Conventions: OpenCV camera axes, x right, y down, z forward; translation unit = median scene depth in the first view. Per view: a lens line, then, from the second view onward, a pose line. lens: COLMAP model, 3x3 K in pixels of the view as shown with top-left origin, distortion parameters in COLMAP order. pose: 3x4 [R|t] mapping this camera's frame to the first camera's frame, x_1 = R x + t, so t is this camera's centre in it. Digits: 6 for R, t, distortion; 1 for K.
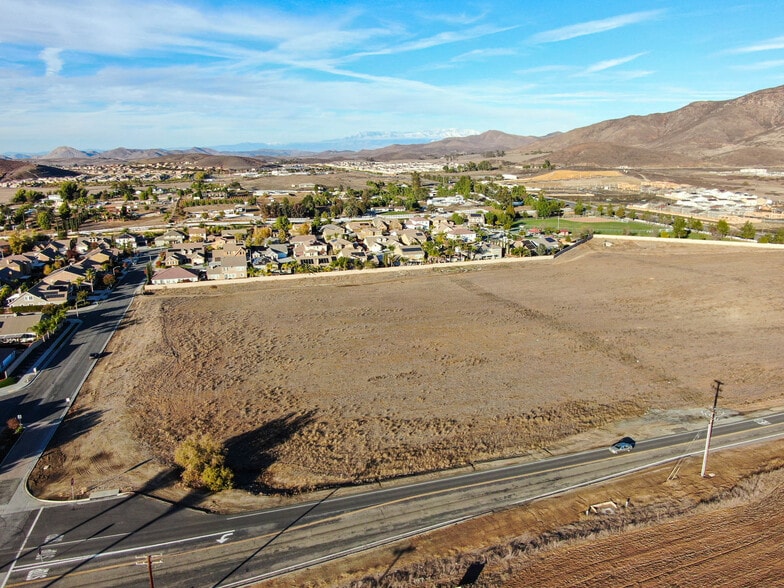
lens RADIAL K [[554.0, 0, 399.7], [0, 554.0, 299.7], [0, 0, 1]] dist [-0.024114, 0.012170]
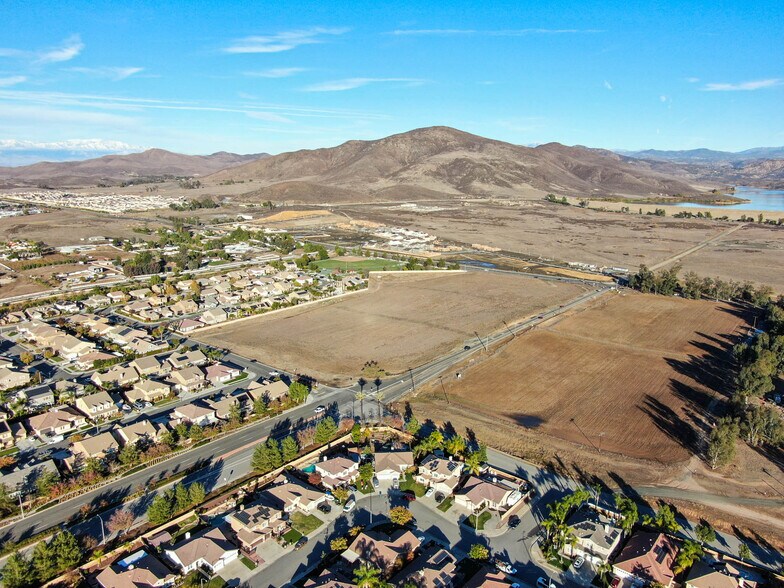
lens RADIAL K [[554.0, 0, 393.2], [0, 554.0, 292.0], [0, 0, 1]] dist [-0.024114, 0.012170]
pose [[0.837863, -0.102651, 0.536142, -0.380757], [0.122601, 0.992455, -0.001578, -0.030793], [-0.531935, 0.067054, 0.844126, -0.365167]]
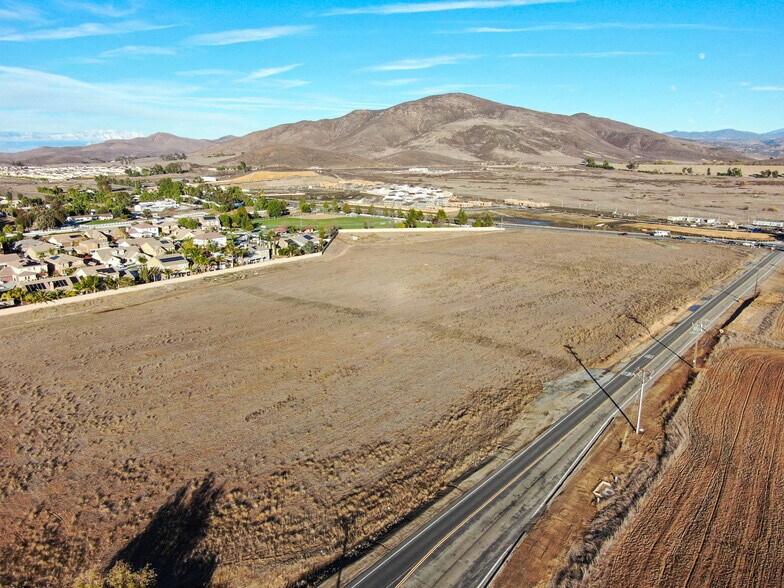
lens RADIAL K [[554.0, 0, 388.0], [0, 554.0, 293.1], [0, 0, 1]] dist [-0.024114, 0.012170]
pose [[0.856892, -0.120405, 0.501237, -0.069542], [0.129338, 0.991454, 0.017053, -0.005765], [-0.499007, 0.050216, 0.865142, 0.056885]]
